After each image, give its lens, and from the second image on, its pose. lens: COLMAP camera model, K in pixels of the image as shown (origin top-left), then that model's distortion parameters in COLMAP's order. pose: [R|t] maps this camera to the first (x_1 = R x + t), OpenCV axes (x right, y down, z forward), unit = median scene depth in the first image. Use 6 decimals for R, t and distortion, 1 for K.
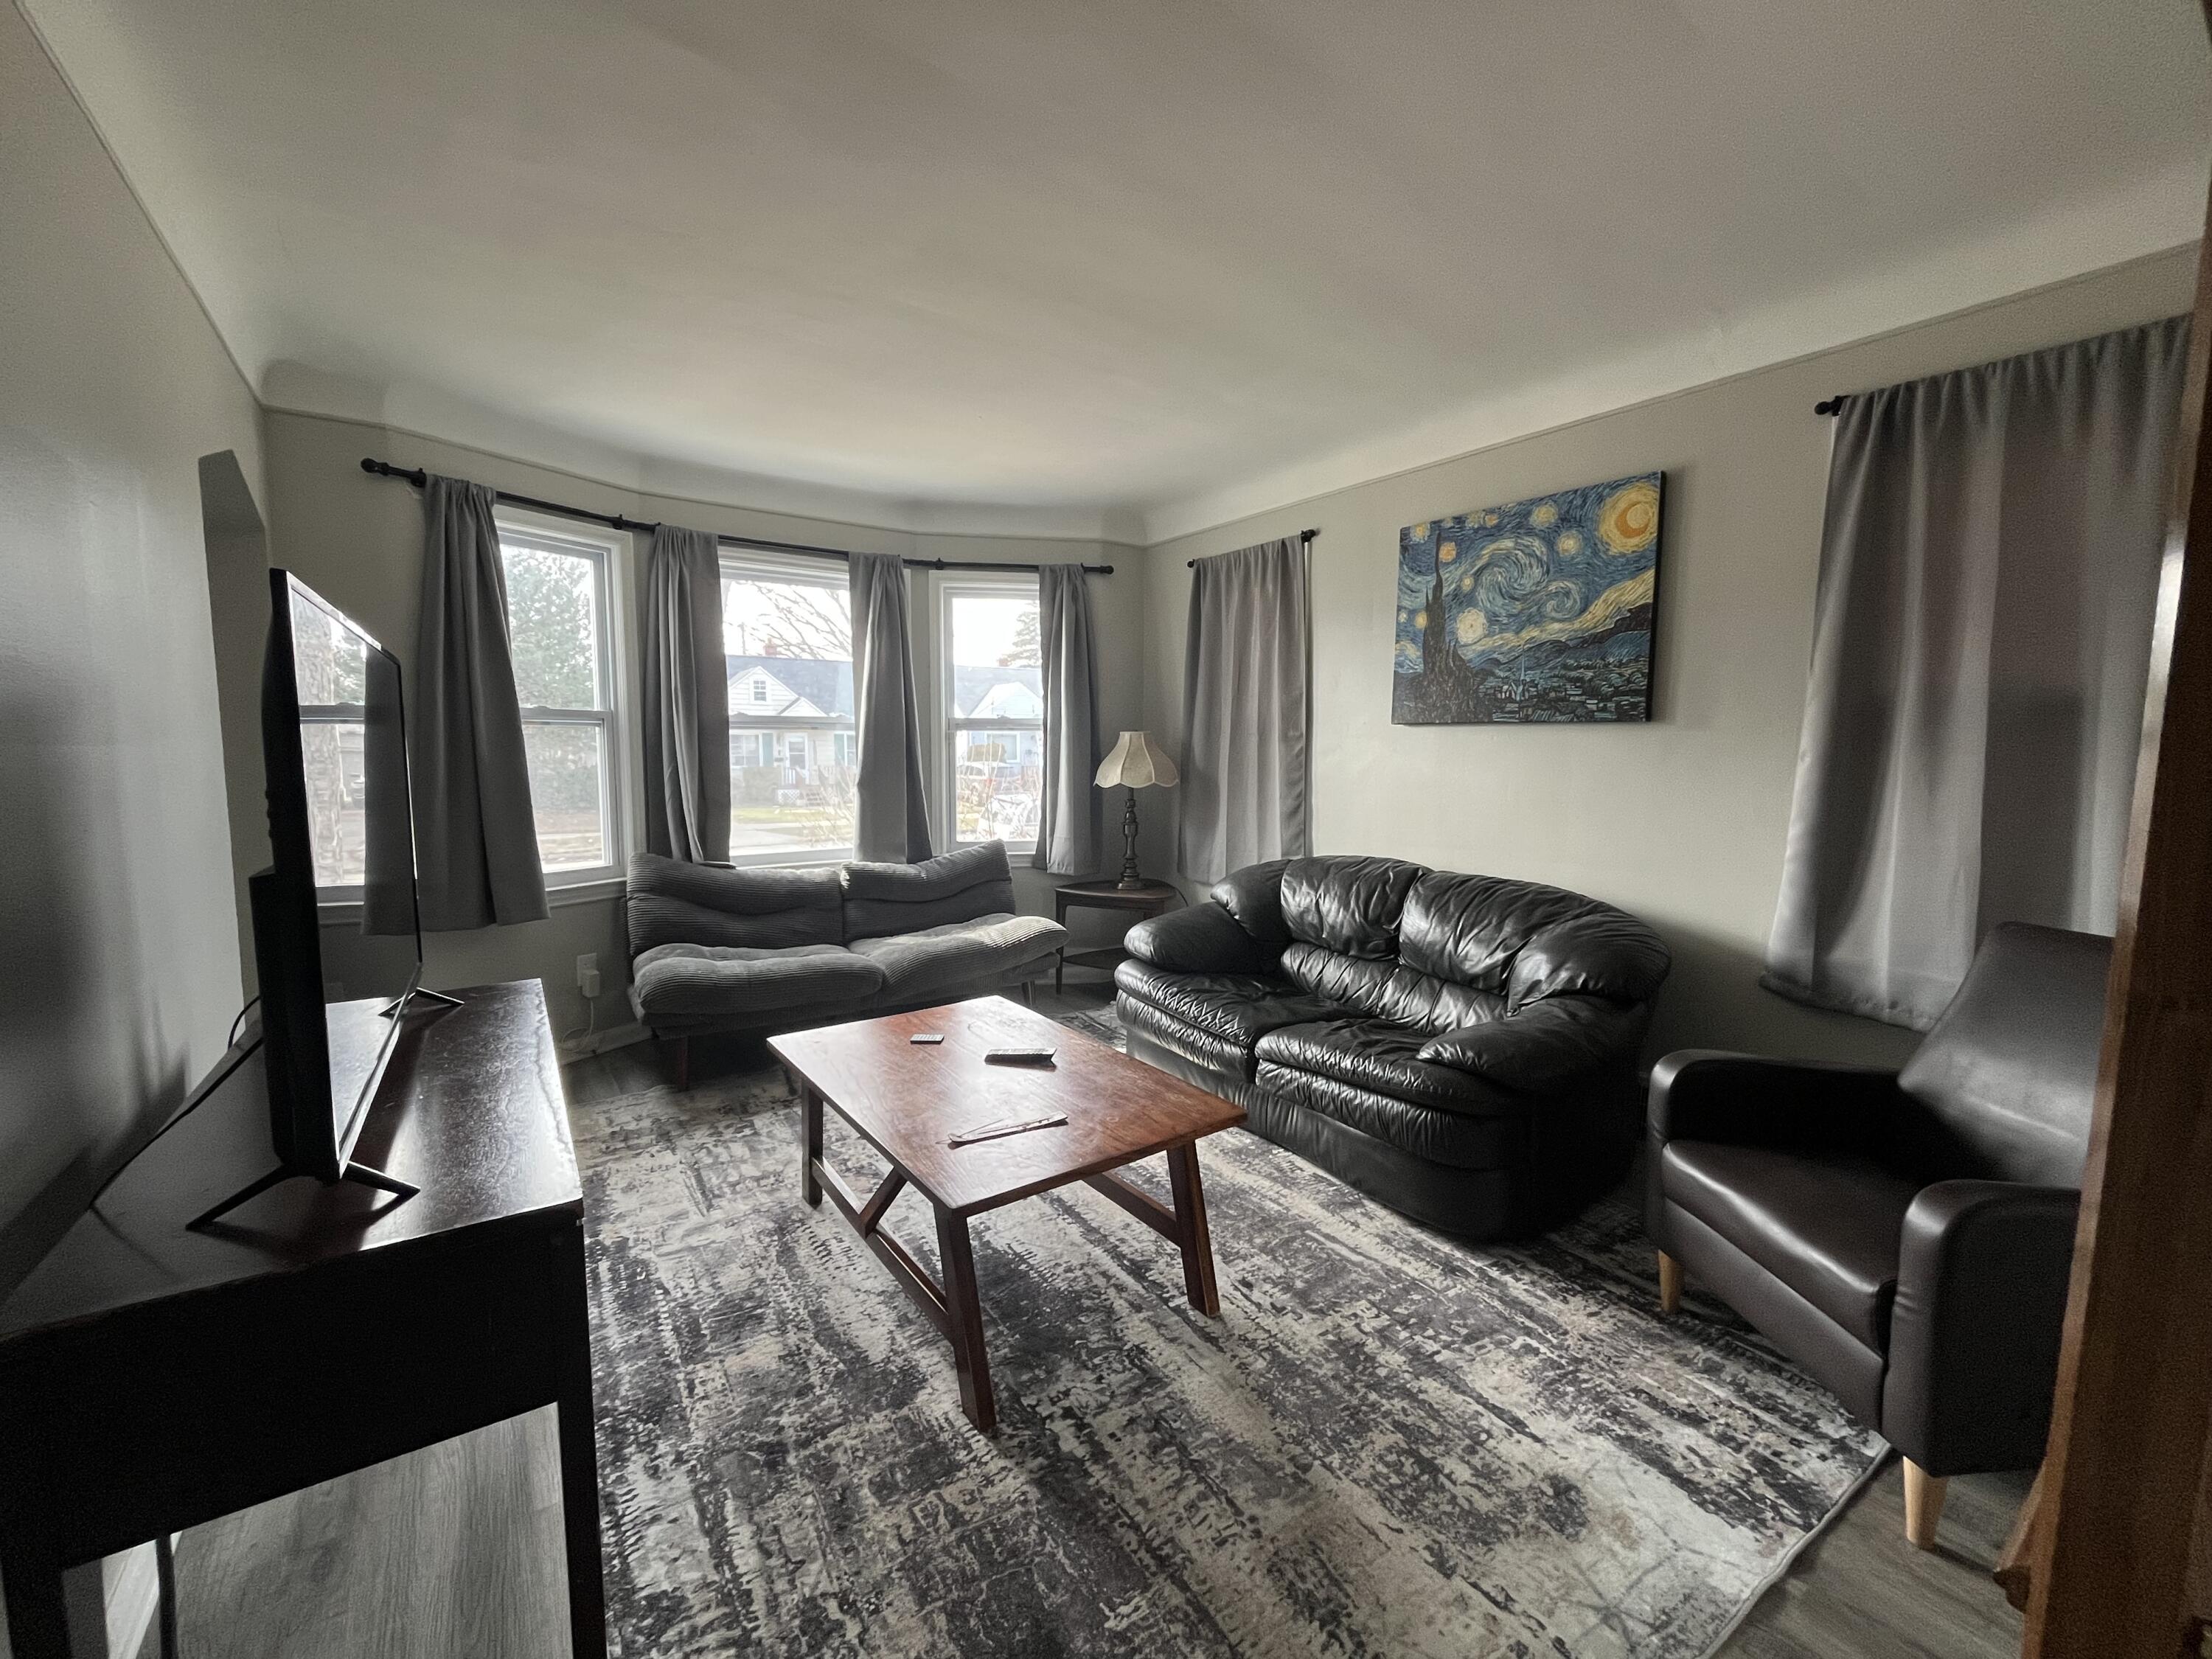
lens RADIAL K [[895.9, 0, 1105.7], [0, 895.9, 837.9], [0, 0, 1]] dist [-0.001980, 0.000186]
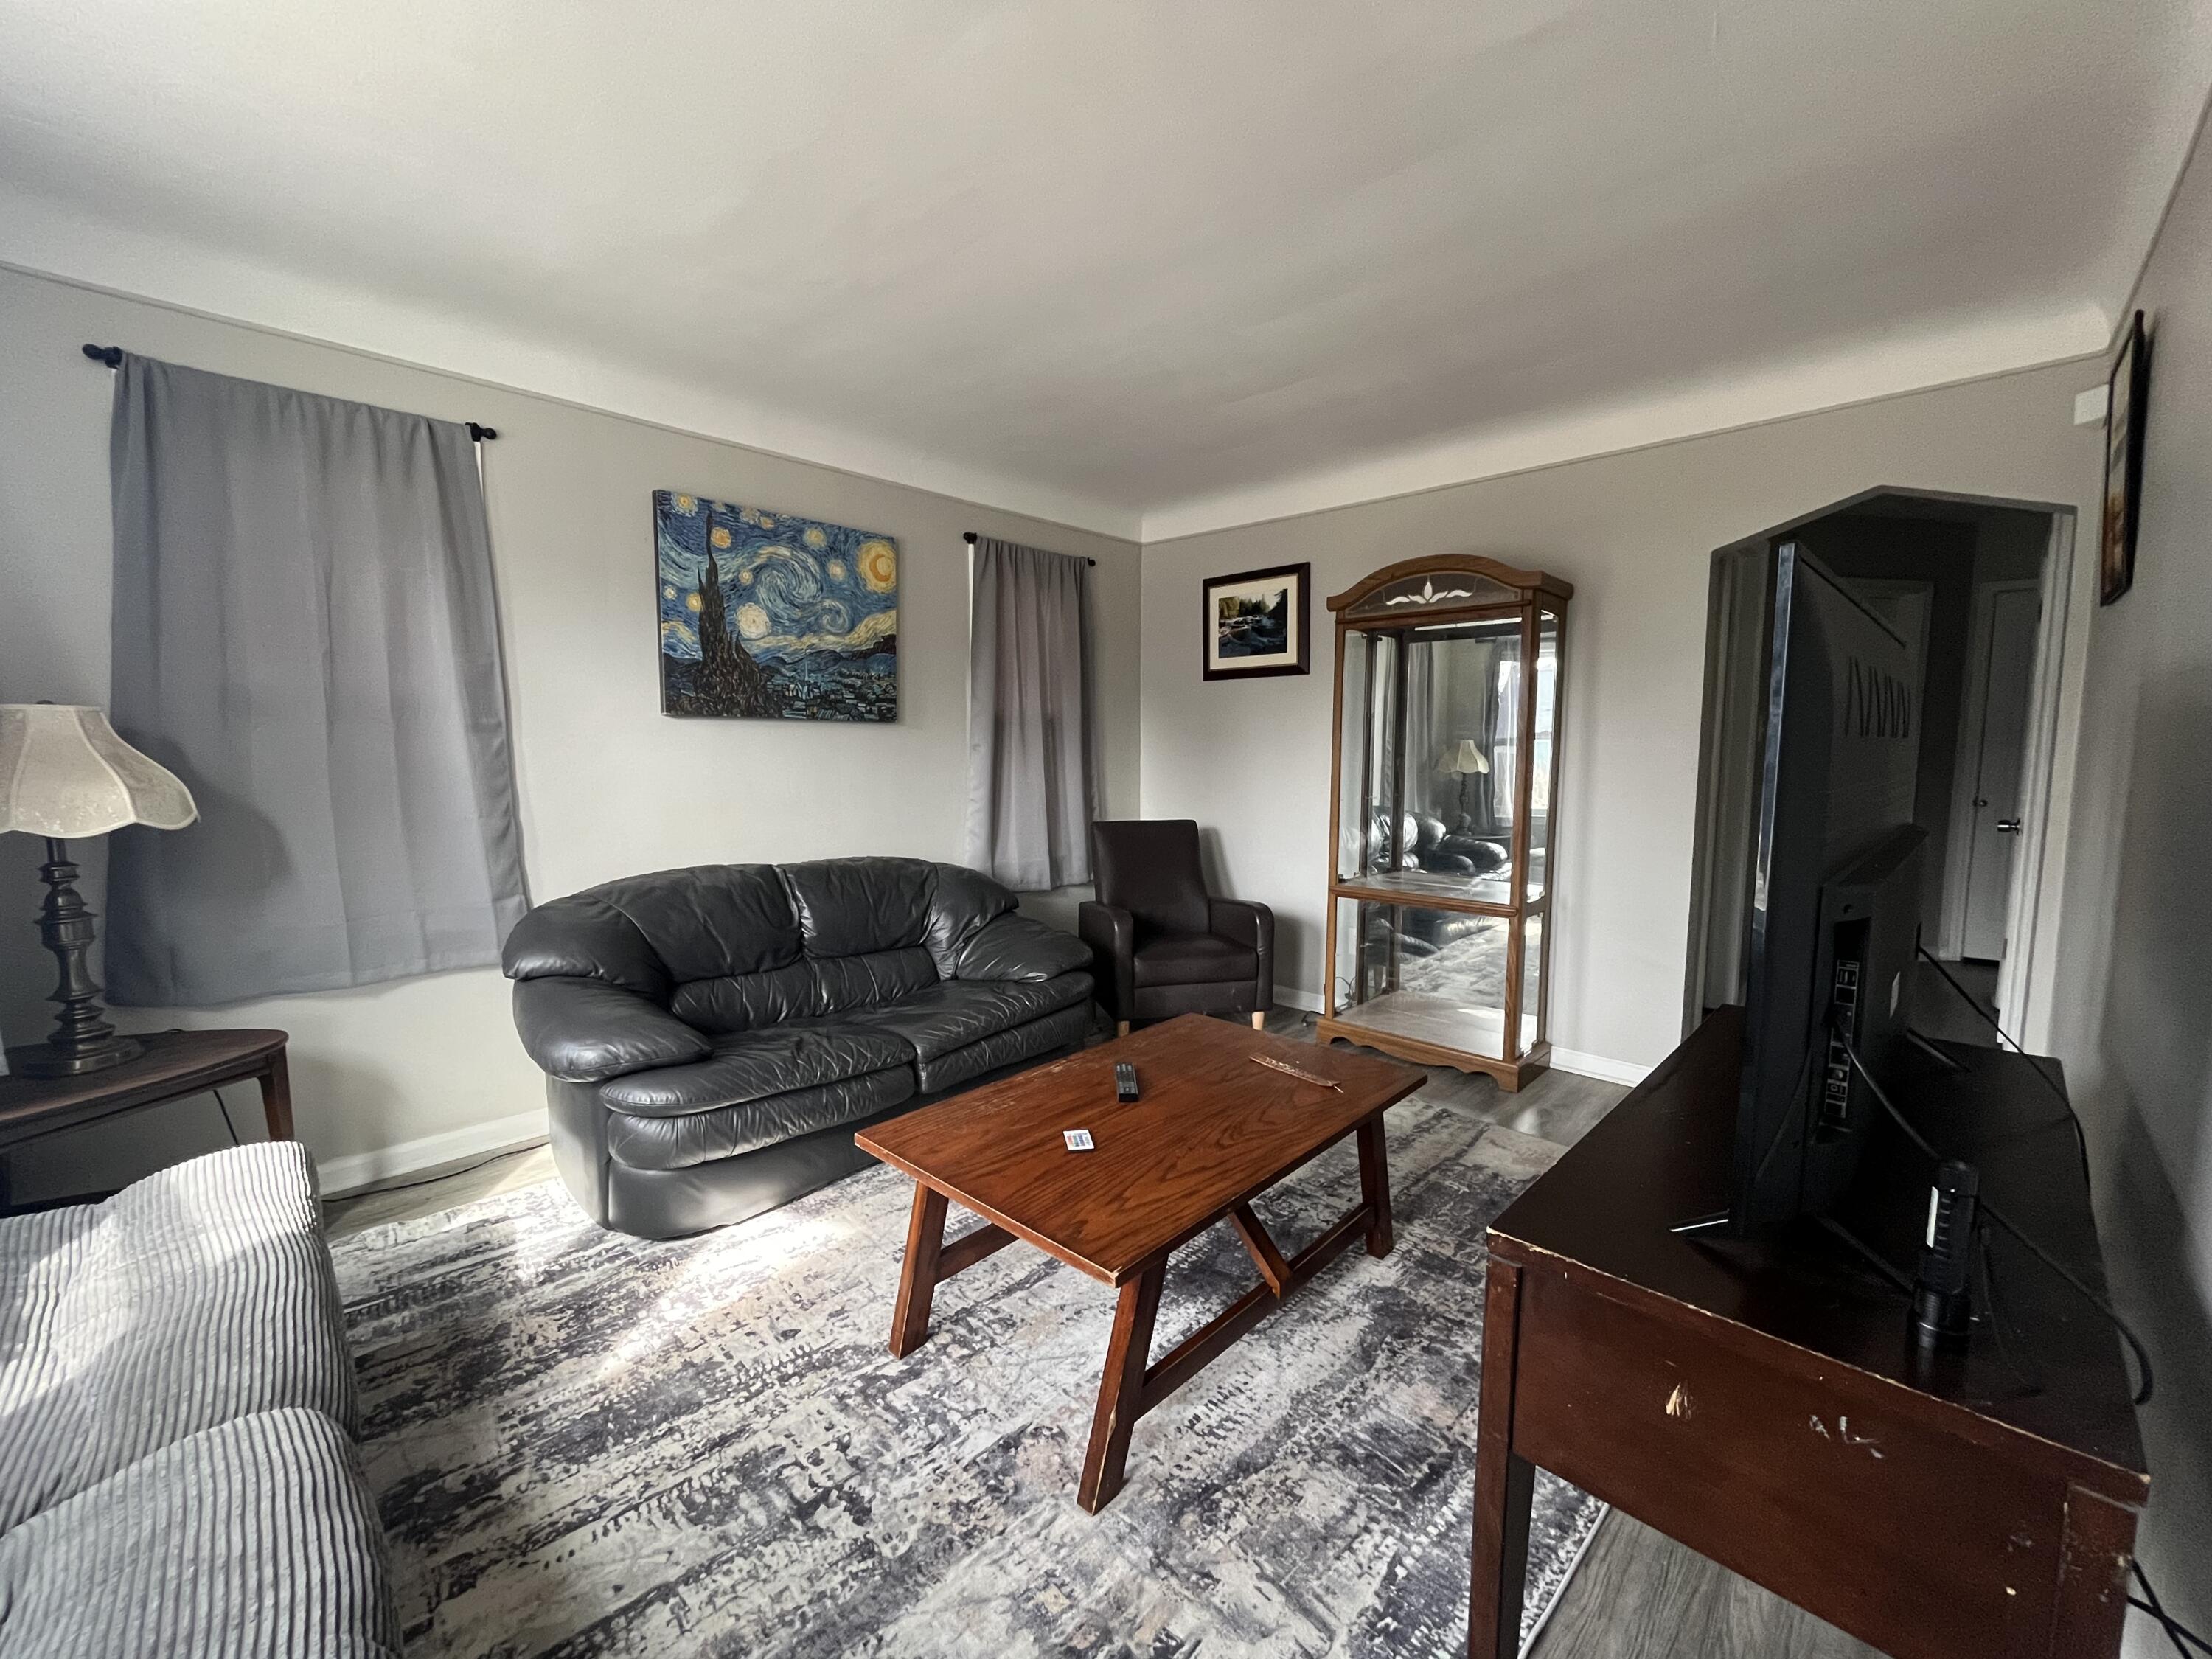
lens RADIAL K [[895.9, 0, 1108.3], [0, 895.9, 837.2], [0, 0, 1]] dist [-0.001980, 0.000186]
pose [[-0.198601, -0.104803, 0.974461, -0.716851], [0.096352, 0.987362, 0.125827, -0.089899], [-0.975333, 0.118880, -0.185993, 0.873111]]
